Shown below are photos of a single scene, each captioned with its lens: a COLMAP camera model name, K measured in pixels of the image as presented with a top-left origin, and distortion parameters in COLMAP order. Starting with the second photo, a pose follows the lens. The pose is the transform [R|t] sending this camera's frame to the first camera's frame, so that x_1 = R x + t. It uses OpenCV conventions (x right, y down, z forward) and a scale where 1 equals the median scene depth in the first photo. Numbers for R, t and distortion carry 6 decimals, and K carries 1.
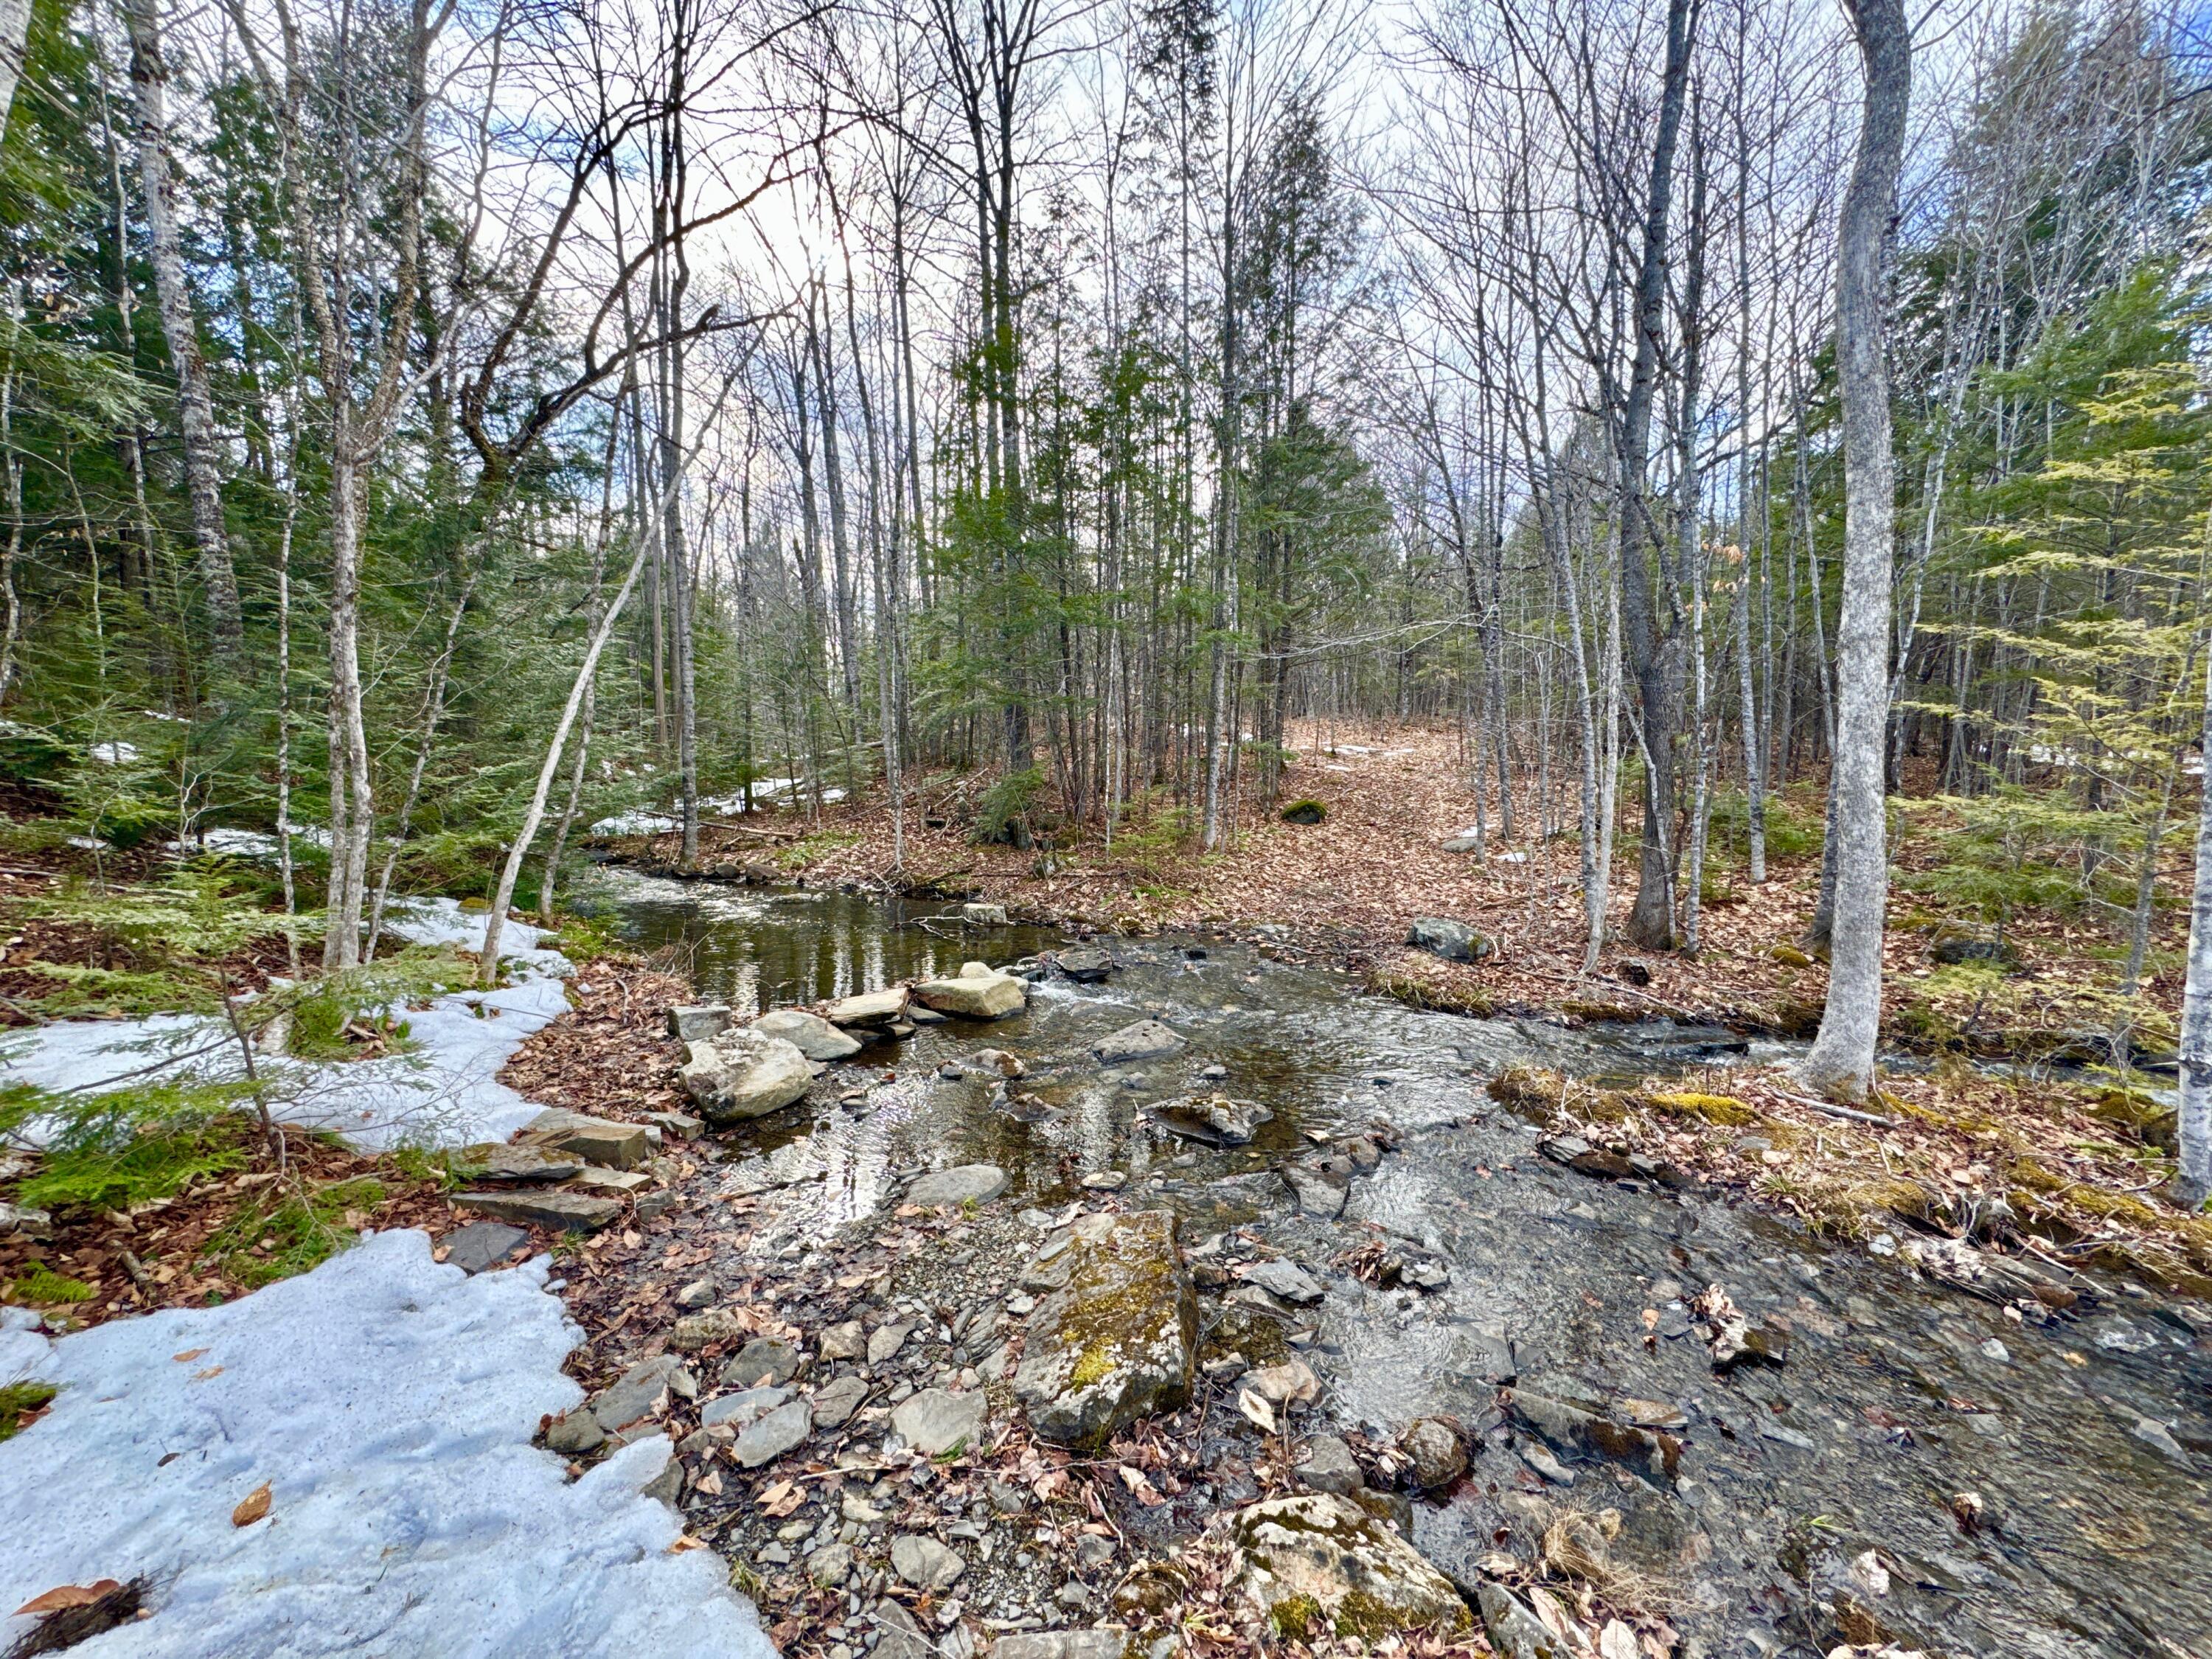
lens RADIAL K [[880.5, 0, 1110.0], [0, 880.5, 826.3], [0, 0, 1]] dist [0.000153, -0.000006]
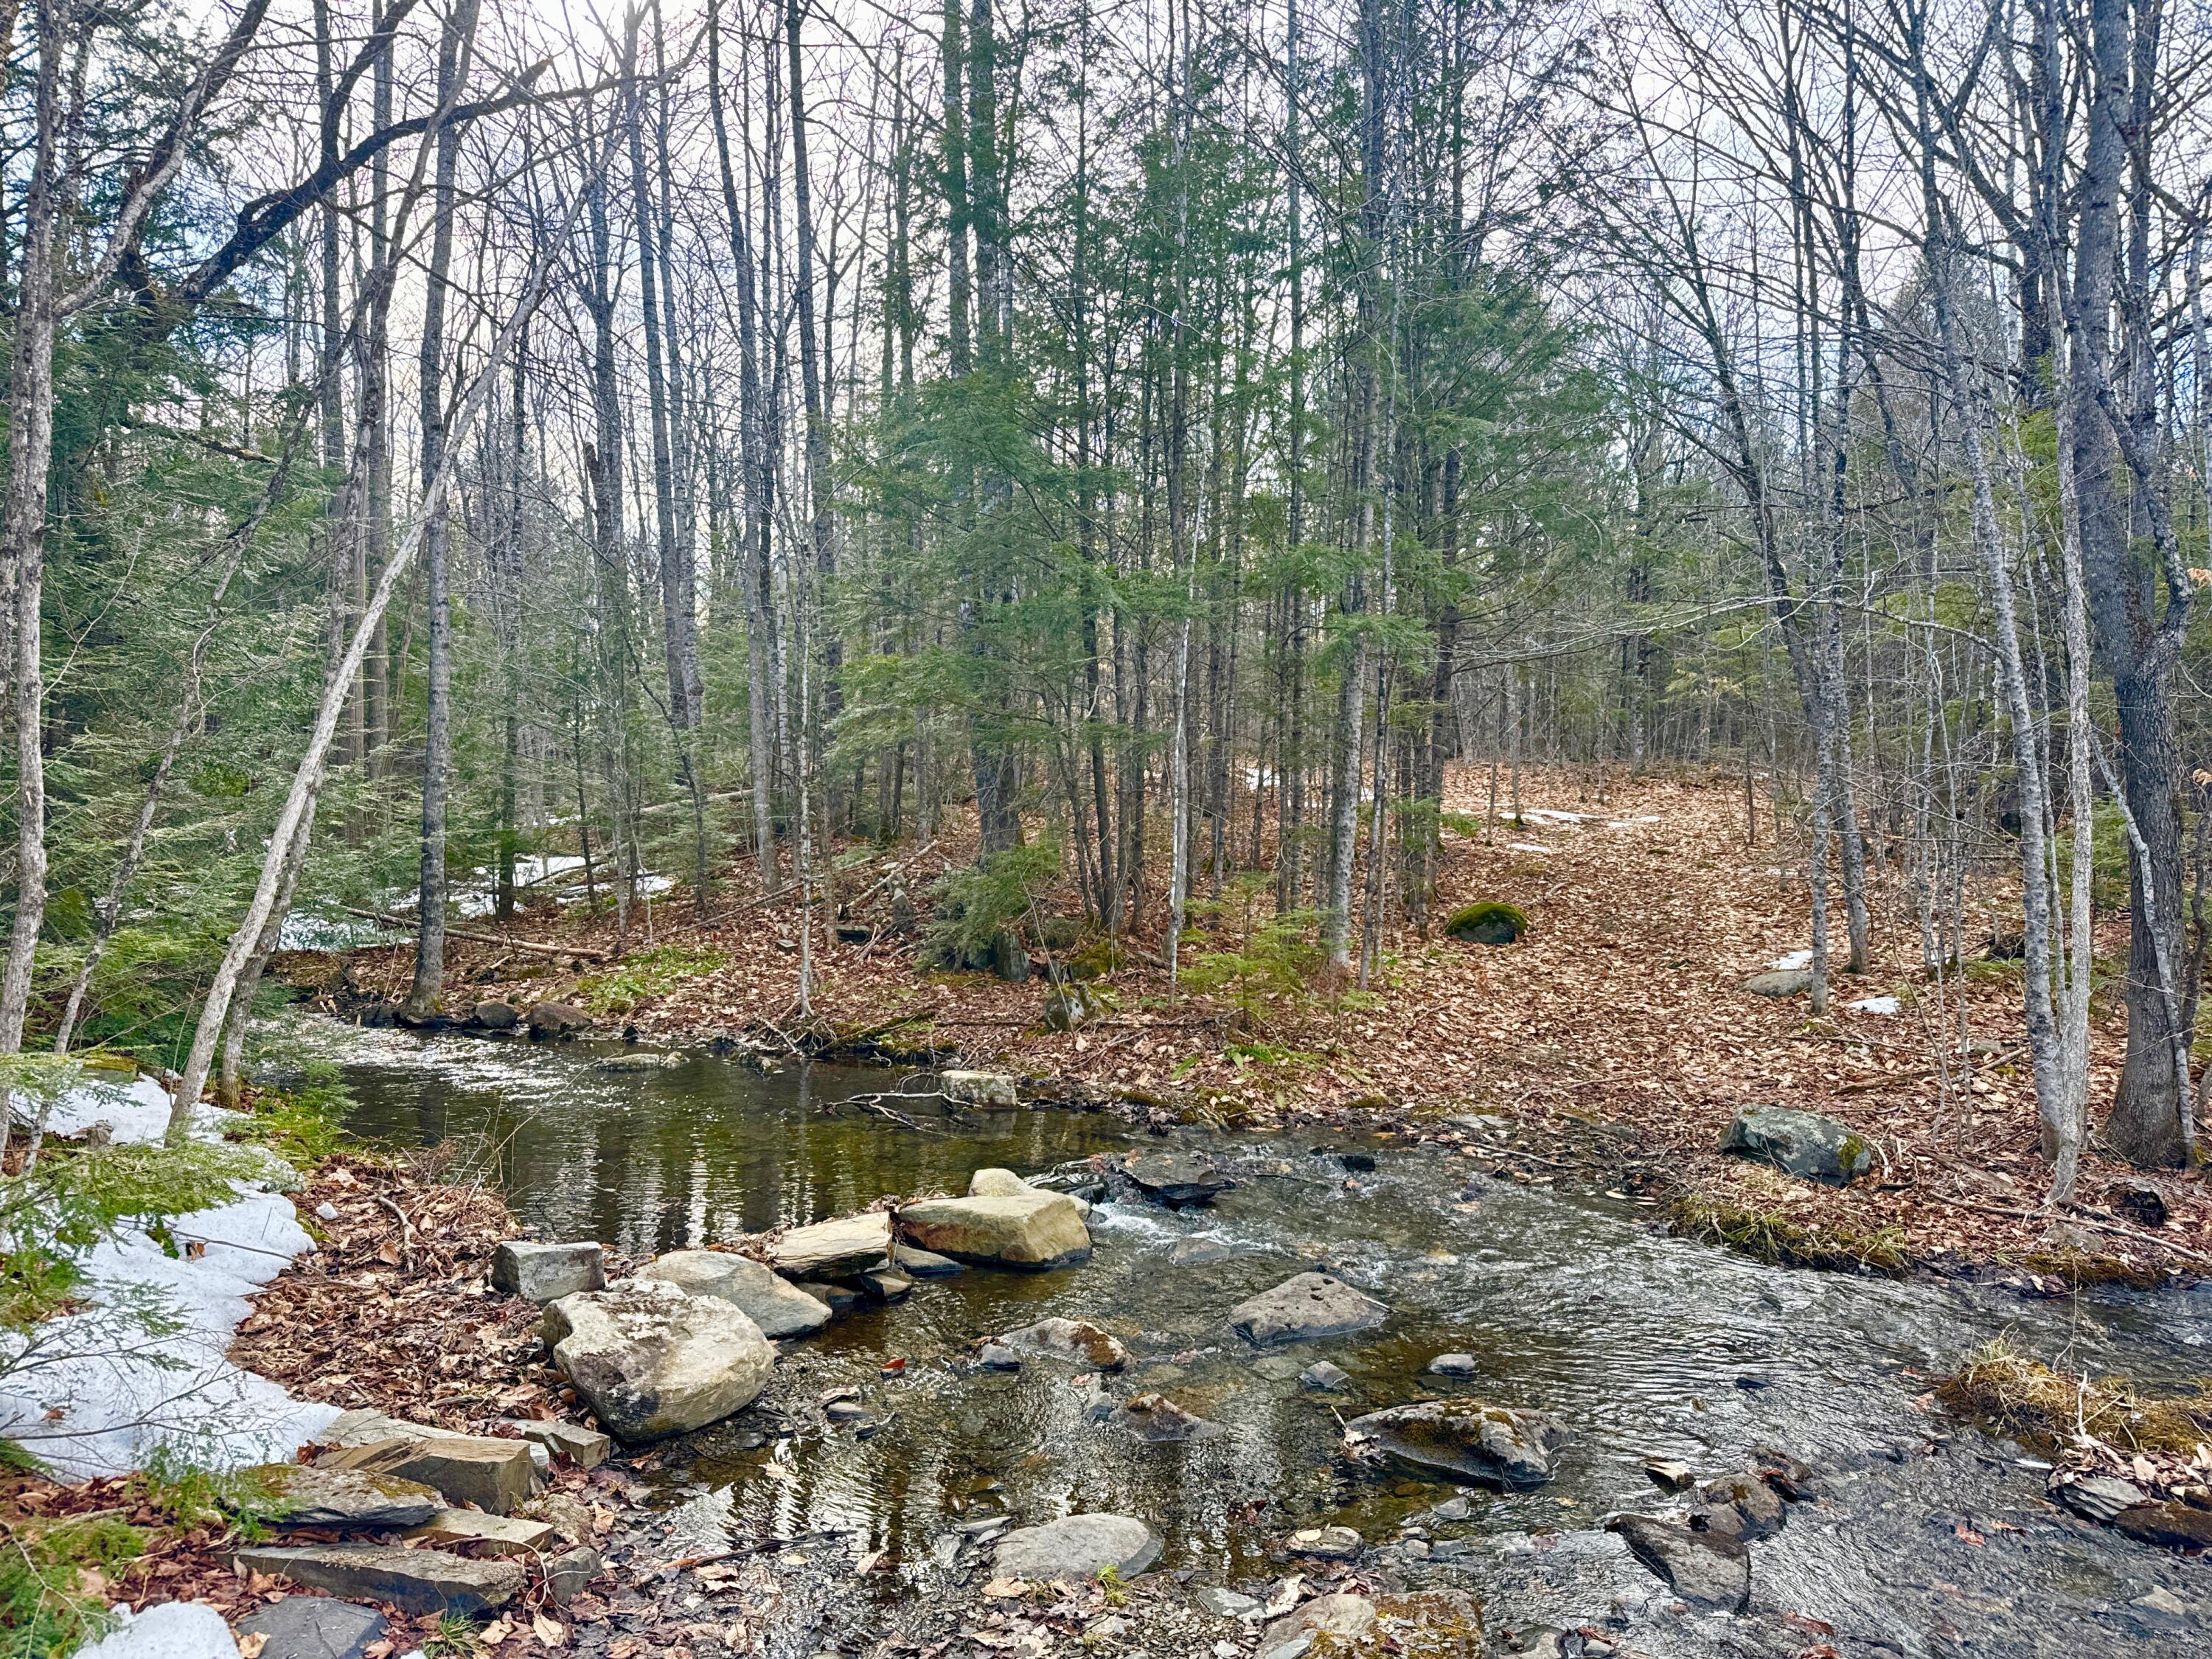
lens RADIAL K [[1560.2, 0, 1106.0], [0, 1560.2, 829.5], [0, 0, 1]] dist [0.018453, -0.017689]
pose [[0.999924, 0.010938, 0.005677, -0.125515], [-0.010472, 0.997024, -0.076382, 0.011933], [-0.006496, 0.076317, 0.997062, -0.047935]]
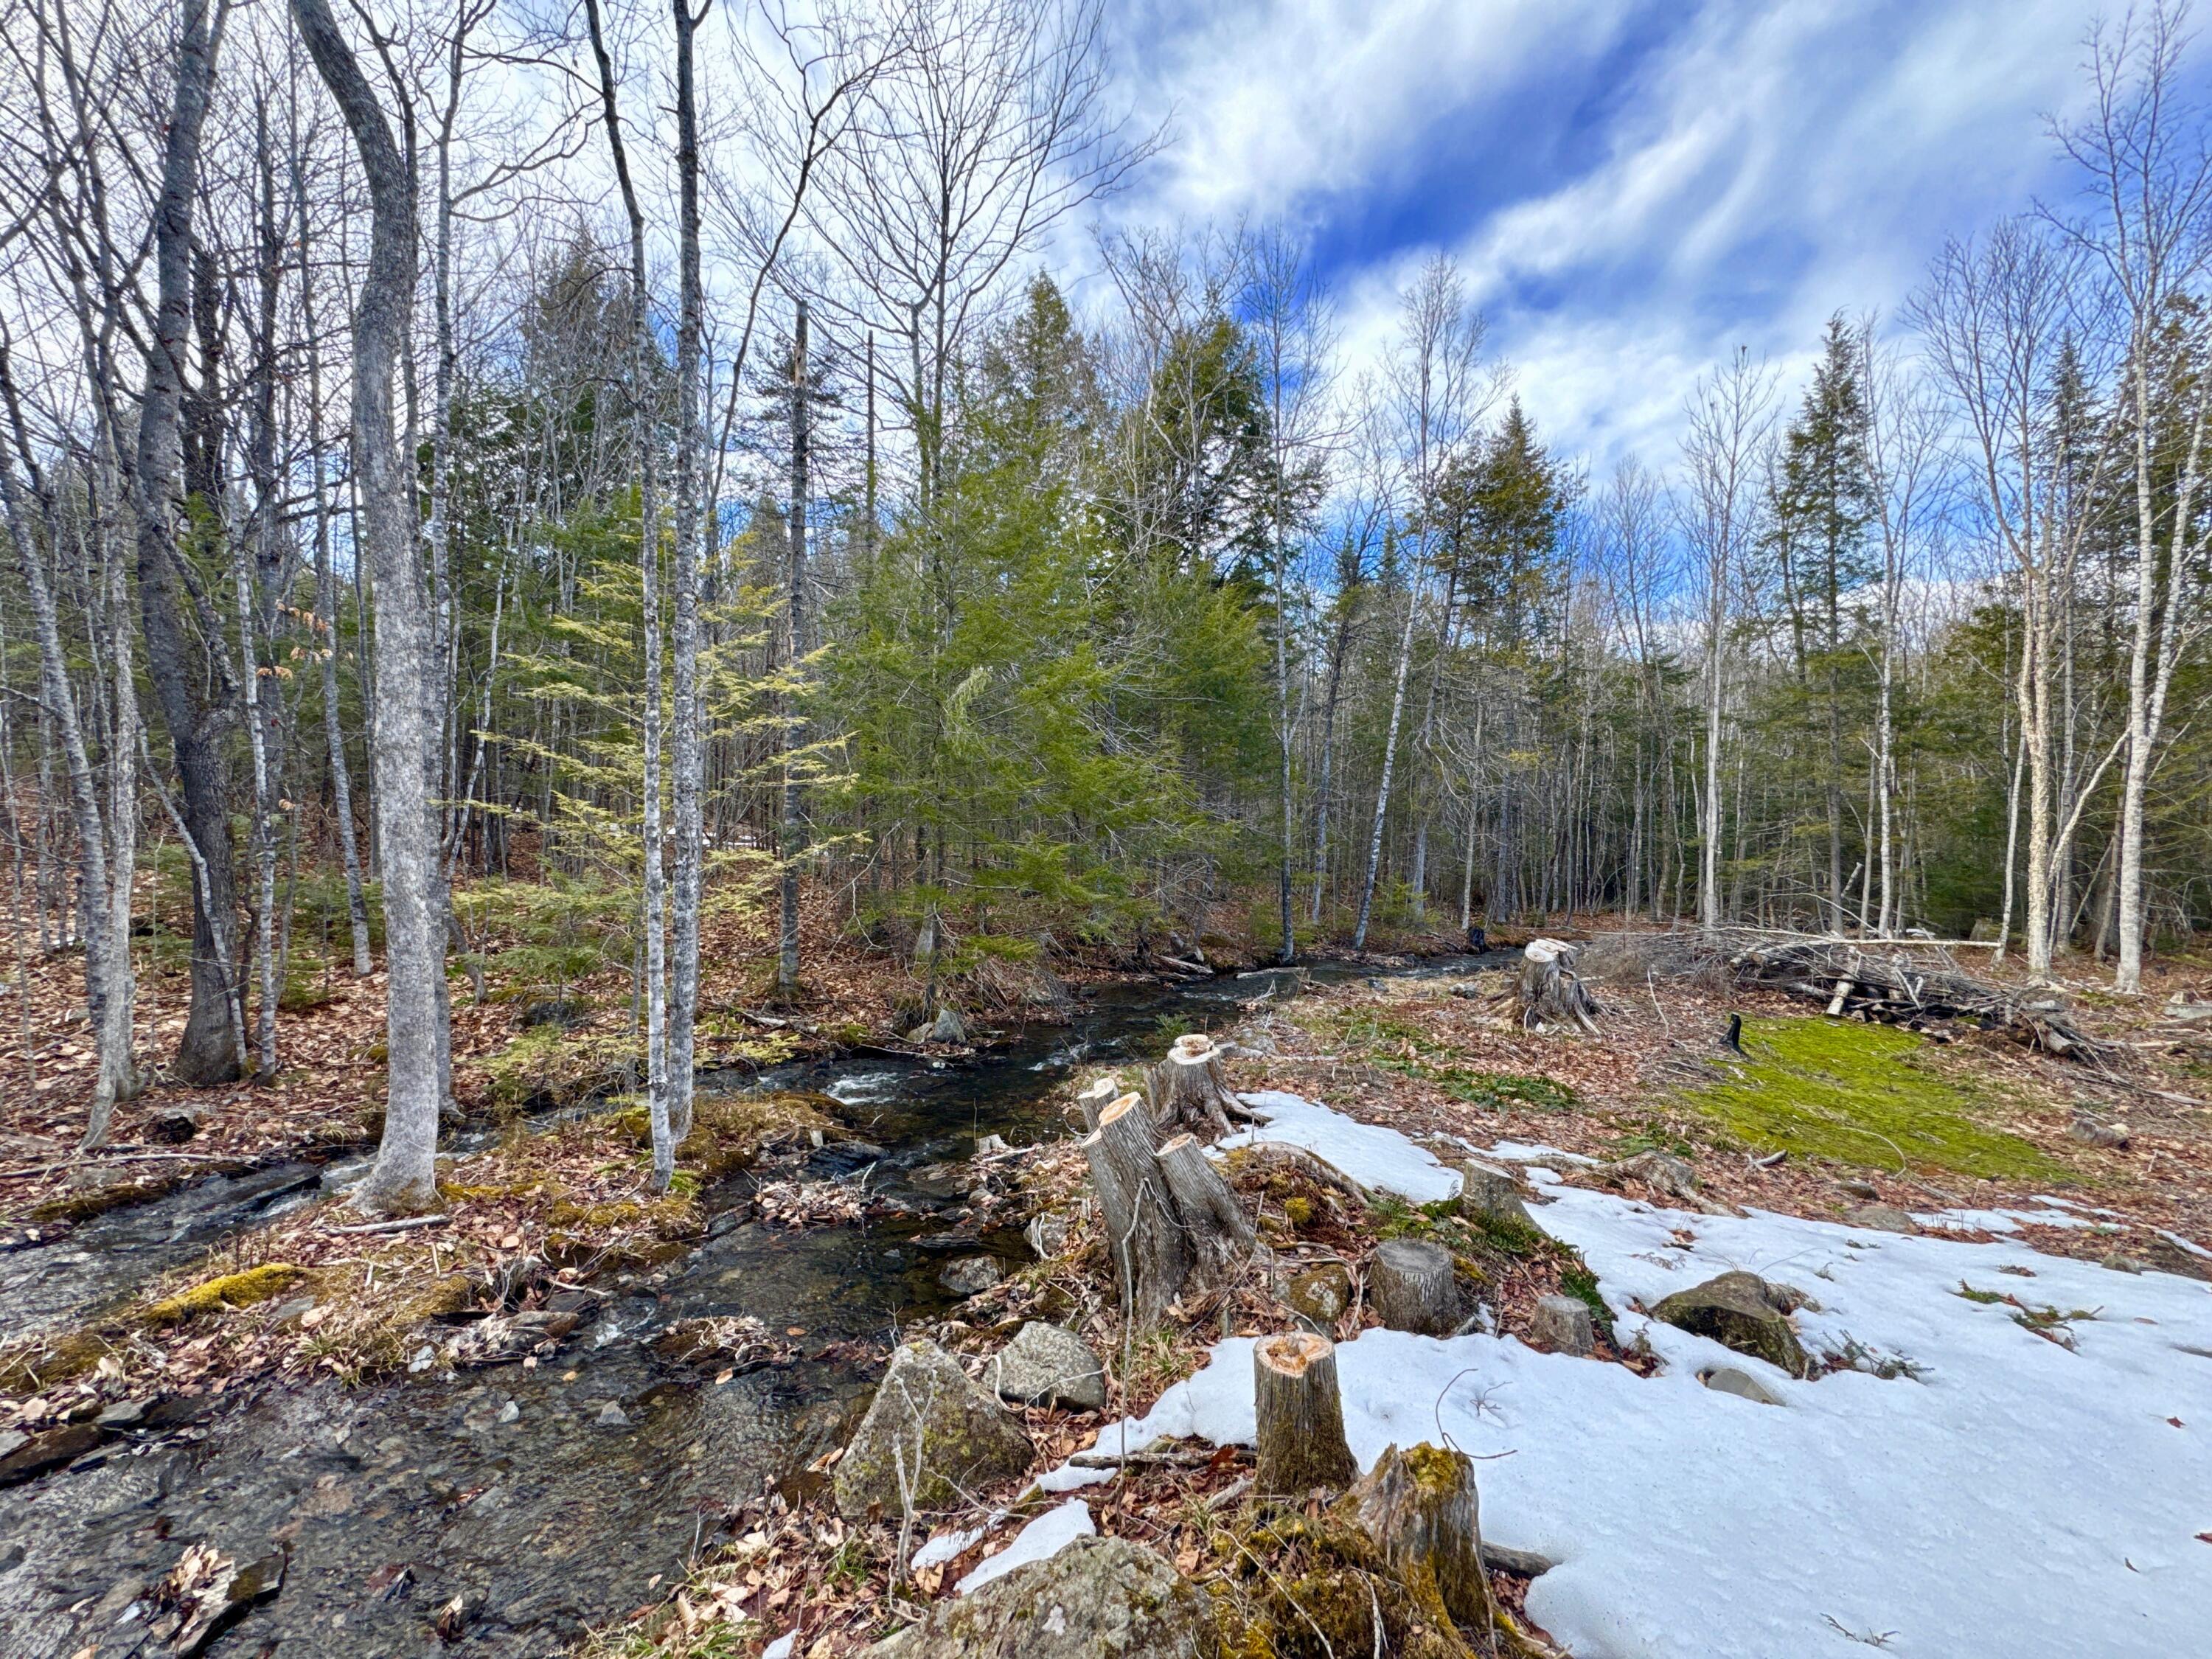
lens RADIAL K [[880.5, 0, 1110.0], [0, 880.5, 826.3], [0, 0, 1]] dist [0.000153, -0.000006]
pose [[0.257415, 0.005159, 0.966287, 0.074534], [0.070238, 0.997241, -0.024035, -0.034844], [-0.963745, 0.074057, 0.256342, -0.038374]]
